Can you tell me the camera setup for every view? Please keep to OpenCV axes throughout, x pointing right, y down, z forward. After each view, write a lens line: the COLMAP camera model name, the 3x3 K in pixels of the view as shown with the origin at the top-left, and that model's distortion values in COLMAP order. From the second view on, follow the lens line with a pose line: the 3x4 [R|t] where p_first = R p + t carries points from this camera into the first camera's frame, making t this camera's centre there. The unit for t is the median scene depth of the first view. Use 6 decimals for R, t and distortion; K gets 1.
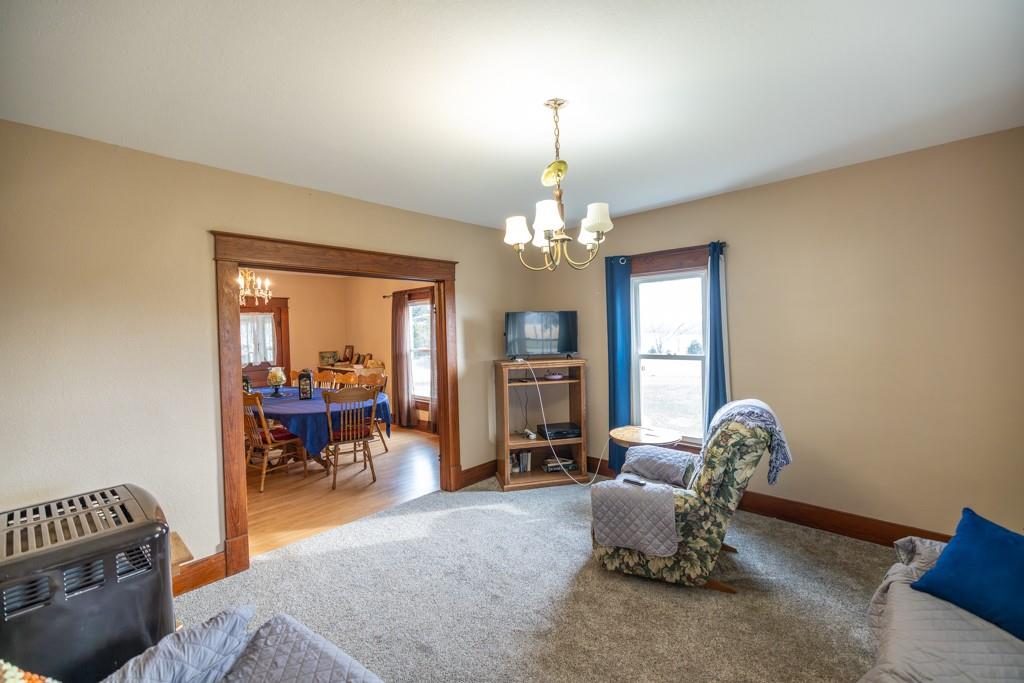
lens RADIAL K [[421.9, 0, 510.7], [0, 421.9, 338.9], [0, 0, 1]] dist [0.001489, 0.000198]
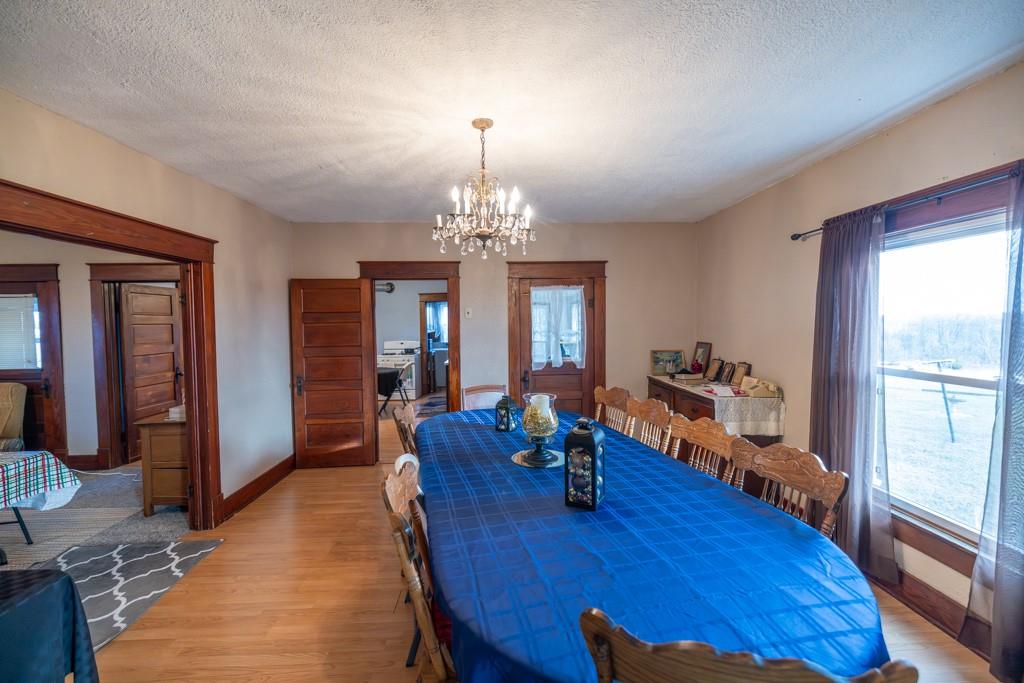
lens RADIAL K [[421.9, 0, 510.7], [0, 421.9, 338.9], [0, 0, 1]] dist [0.001489, 0.000198]
pose [[0.708654, 0.050805, -0.703725, -0.323130], [-0.026663, 0.998620, 0.045245, -0.013455], [0.705052, -0.013299, 0.709031, 0.803912]]
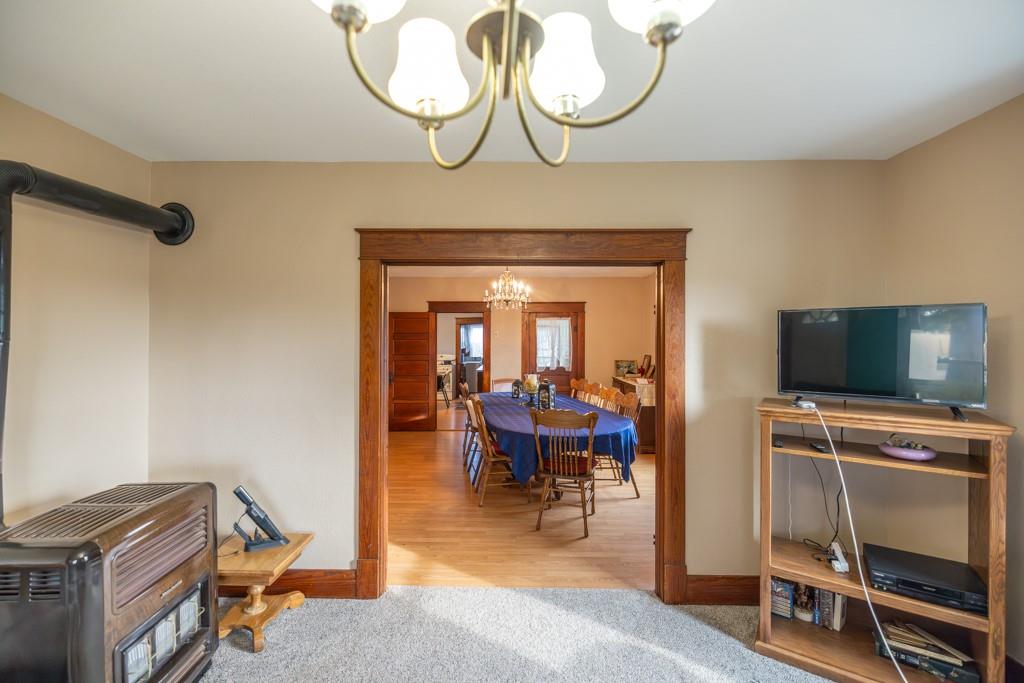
lens RADIAL K [[432.8, 0, 511.4], [0, 432.8, 339.0], [0, 0, 1]] dist [-0.000766, -0.000385]
pose [[0.673030, 0.027636, -0.739099, 0.156262], [-0.039138, 0.999232, 0.001723, -0.014482], [0.738579, 0.027768, 0.673595, 0.374710]]
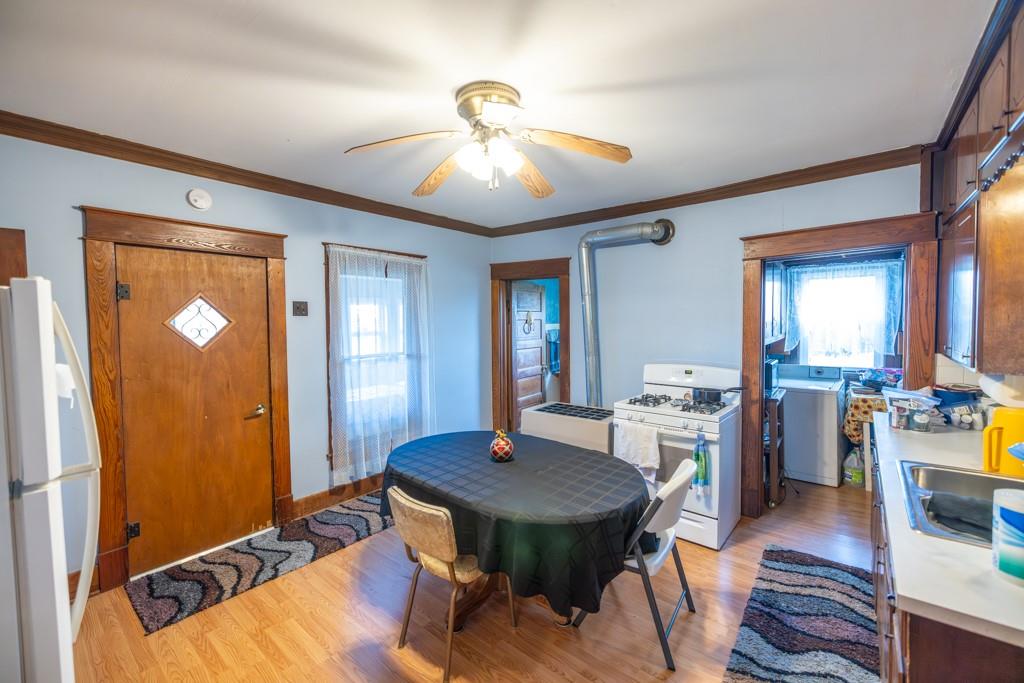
lens RADIAL K [[427.4, 0, 508.7], [0, 427.4, 327.3], [0, 0, 1]] dist [0.000400, 0.000045]
pose [[0.057177, 0.065358, -0.996222, -1.383460], [-0.025239, 0.997631, 0.064002, -0.012008], [0.998045, 0.021484, 0.058691, 1.510658]]
